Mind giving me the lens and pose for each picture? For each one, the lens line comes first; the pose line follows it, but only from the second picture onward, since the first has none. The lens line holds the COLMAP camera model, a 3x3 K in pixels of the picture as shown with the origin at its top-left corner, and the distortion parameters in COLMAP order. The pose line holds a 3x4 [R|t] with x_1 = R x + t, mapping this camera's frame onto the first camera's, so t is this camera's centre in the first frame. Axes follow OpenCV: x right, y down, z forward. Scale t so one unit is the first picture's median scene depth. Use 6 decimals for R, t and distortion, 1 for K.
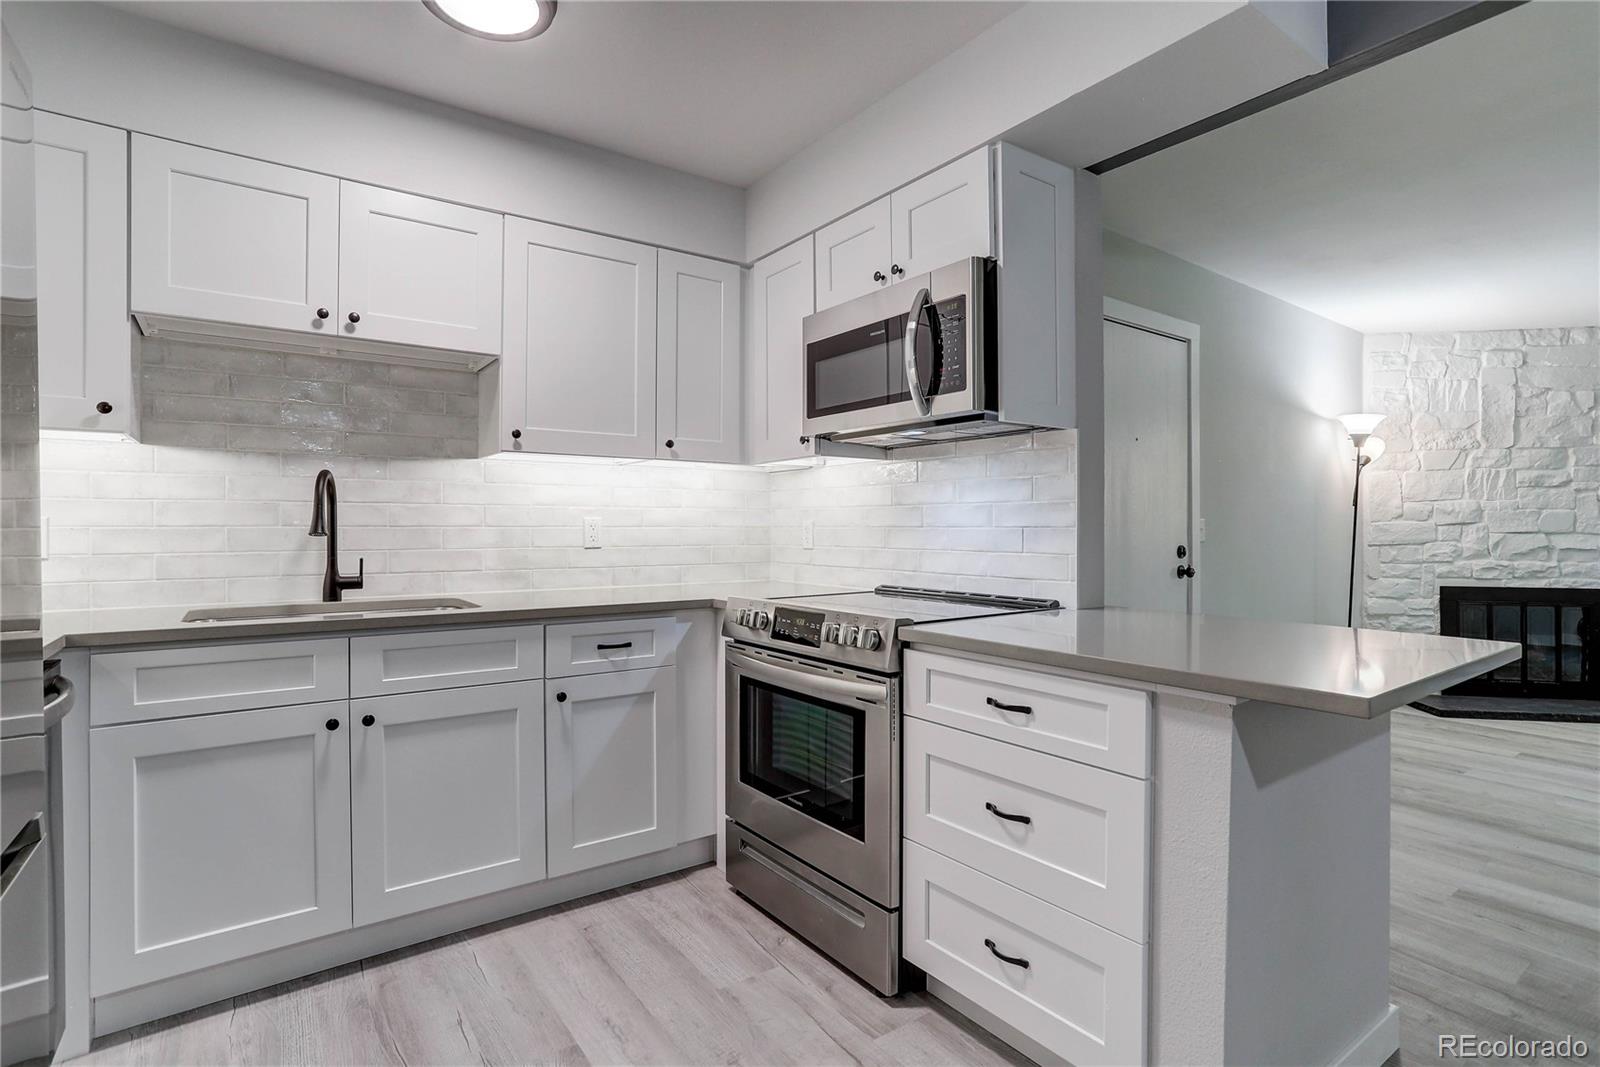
lens RADIAL K [[793.9, 0, 810.8], [0, 793.9, 524.9], [0, 0, 1]] dist [-0.060462, 0.040119]
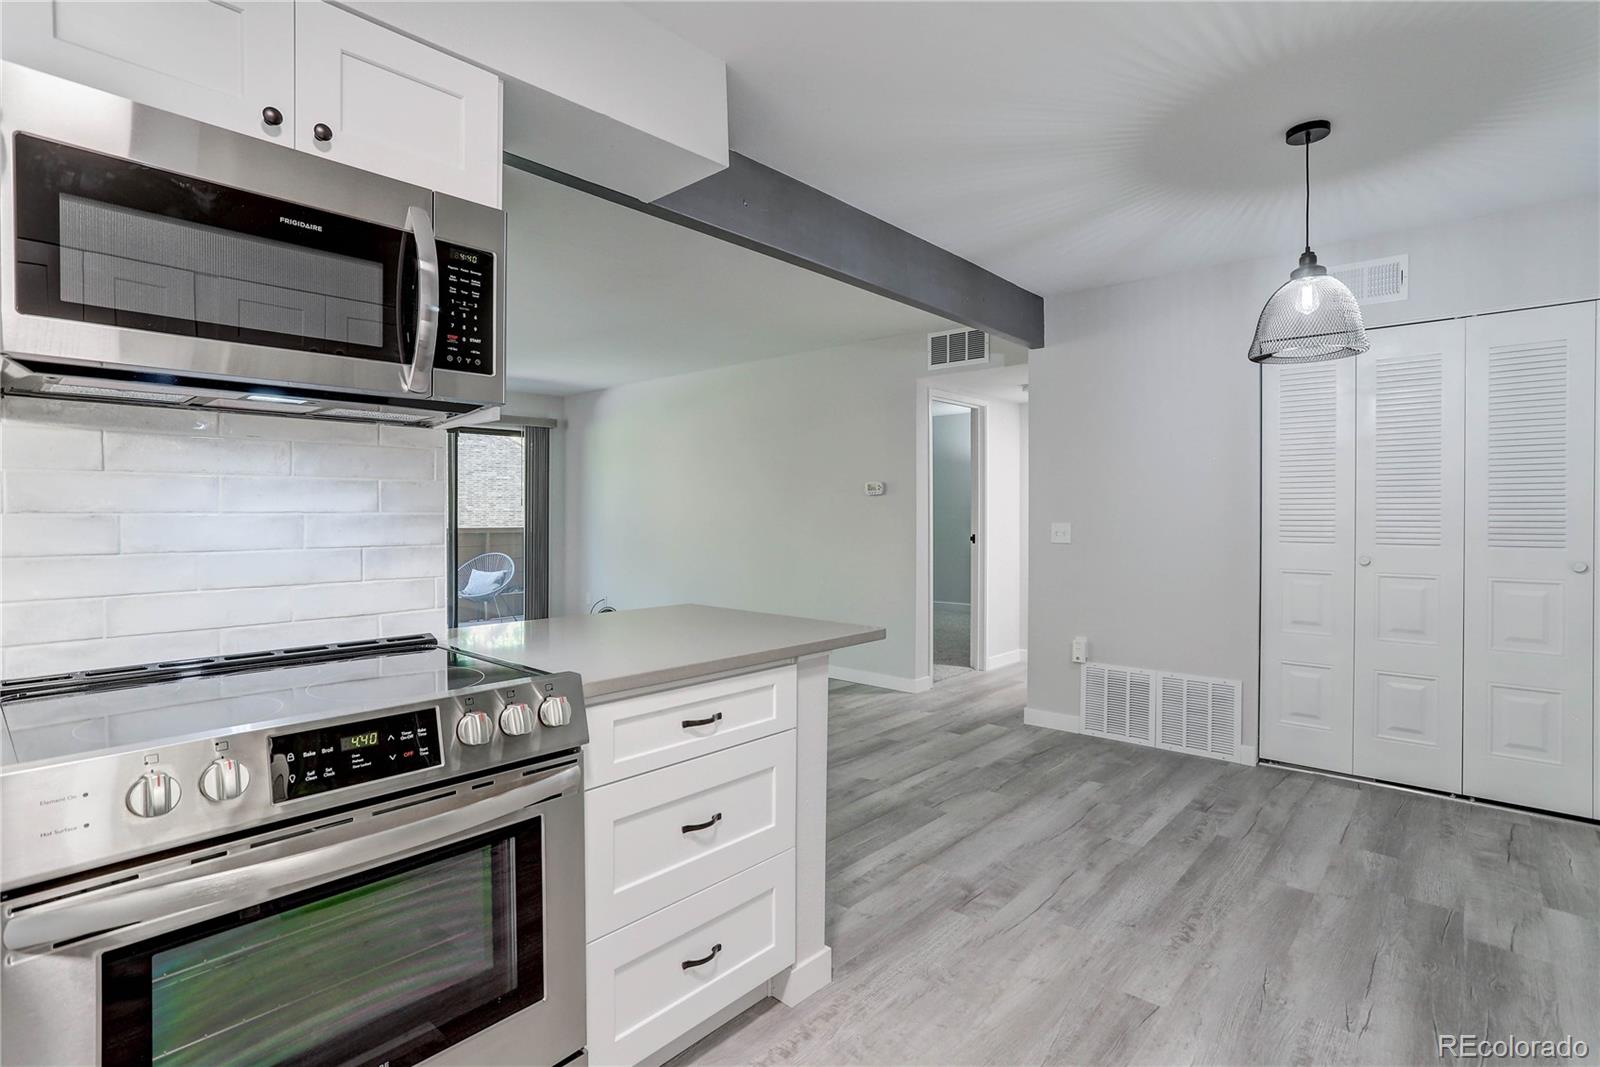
lens RADIAL K [[791.9, 0, 797.8], [0, 791.9, 517.4], [0, 0, 1]] dist [-0.043871, 0.028213]
pose [[-0.211952, -0.008151, 0.977246, -0.491926], [-0.002865, 0.999966, 0.007719, -0.029250], [-0.977276, -0.001163, -0.211968, 0.678276]]
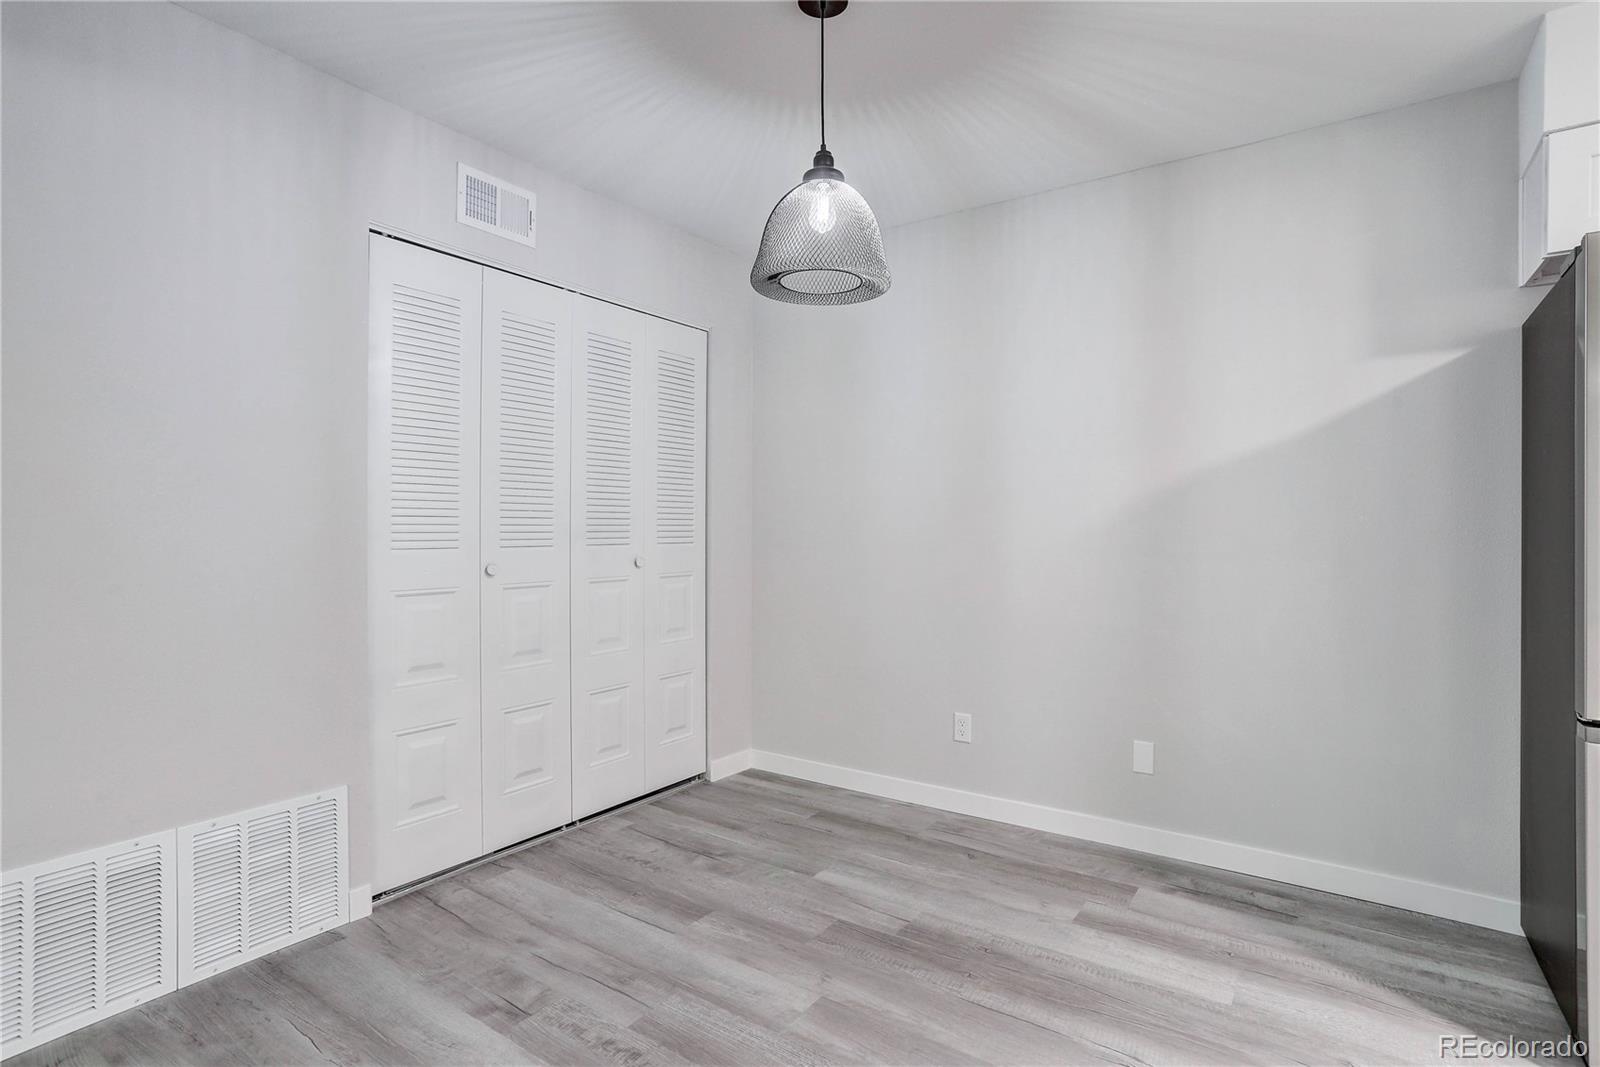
lens RADIAL K [[776.4, 0, 800.0], [0, 776.4, 533.5], [0, 0, 1]] dist [-0.056421, 0.032854]
pose [[-0.947444, 0.002198, -0.319913, 0.541102], [0.001746, 0.999997, 0.001701, 0.004790], [0.319916, 0.001053, -0.947445, 0.524384]]
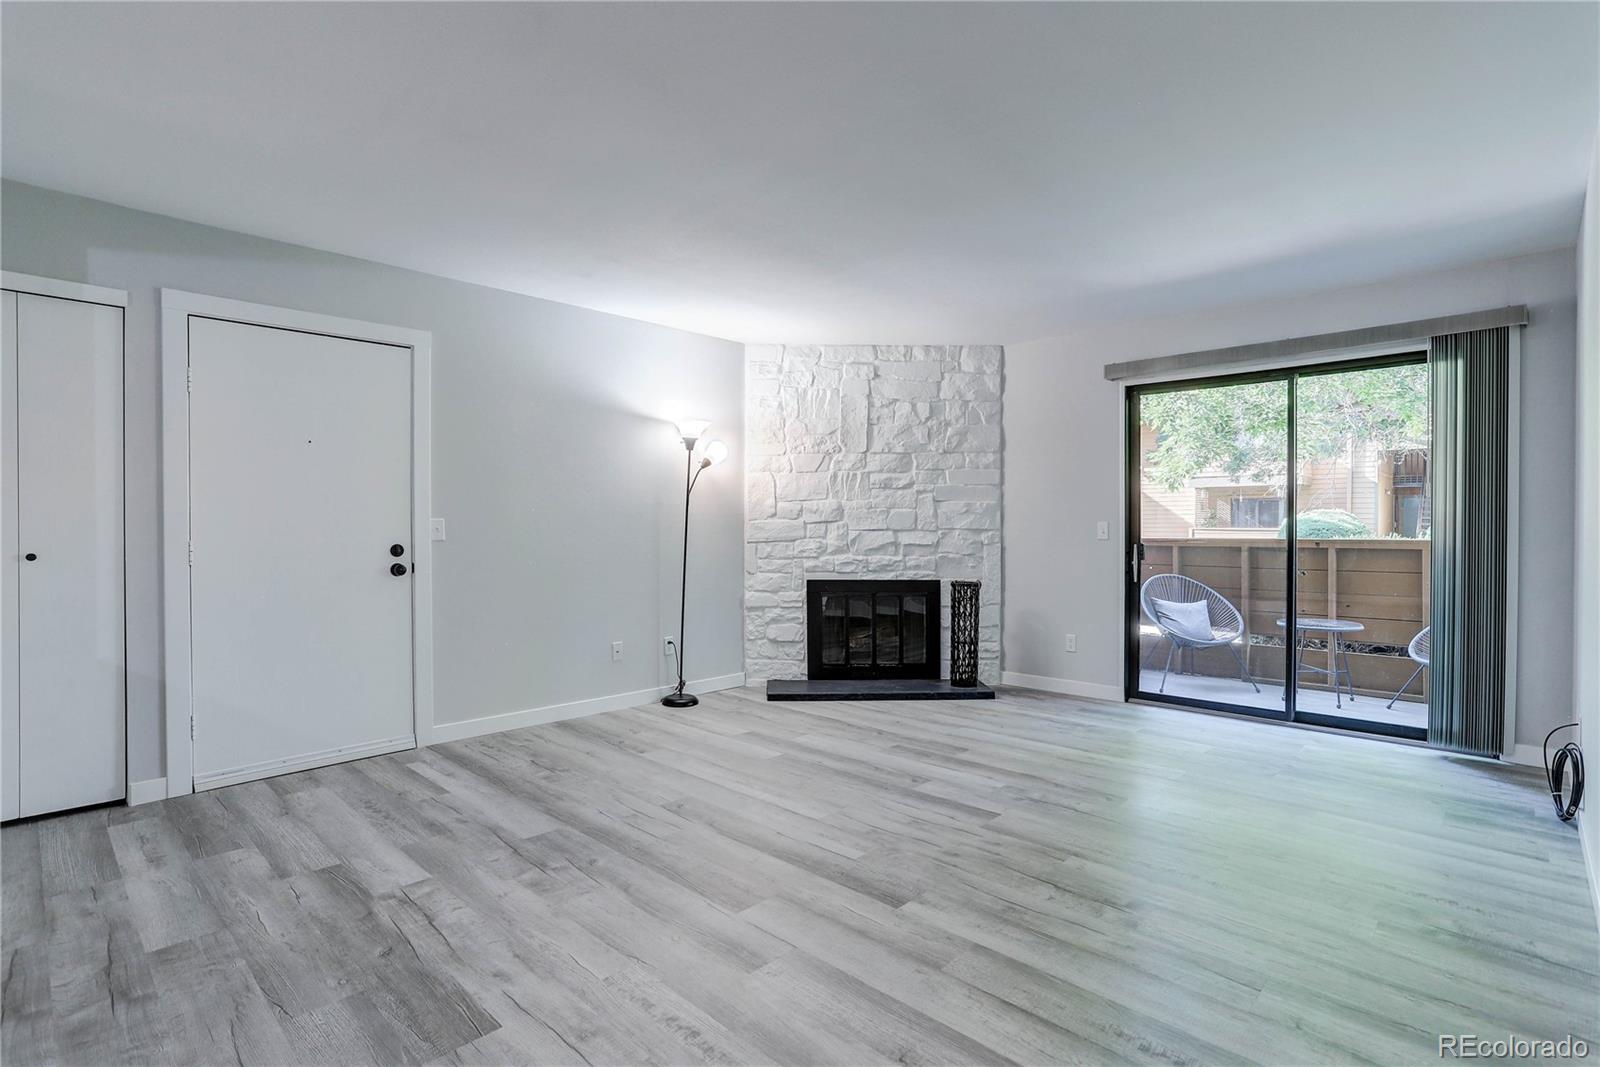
lens RADIAL K [[783.9, 0, 801.6], [0, 783.9, 525.9], [0, 0, 1]] dist [-0.059380, 0.034702]
pose [[0.985744, -0.003103, 0.168226, 1.181495], [0.002181, 0.999982, 0.005669, -0.004066], [-0.168241, -0.005221, 0.985732, -0.142805]]
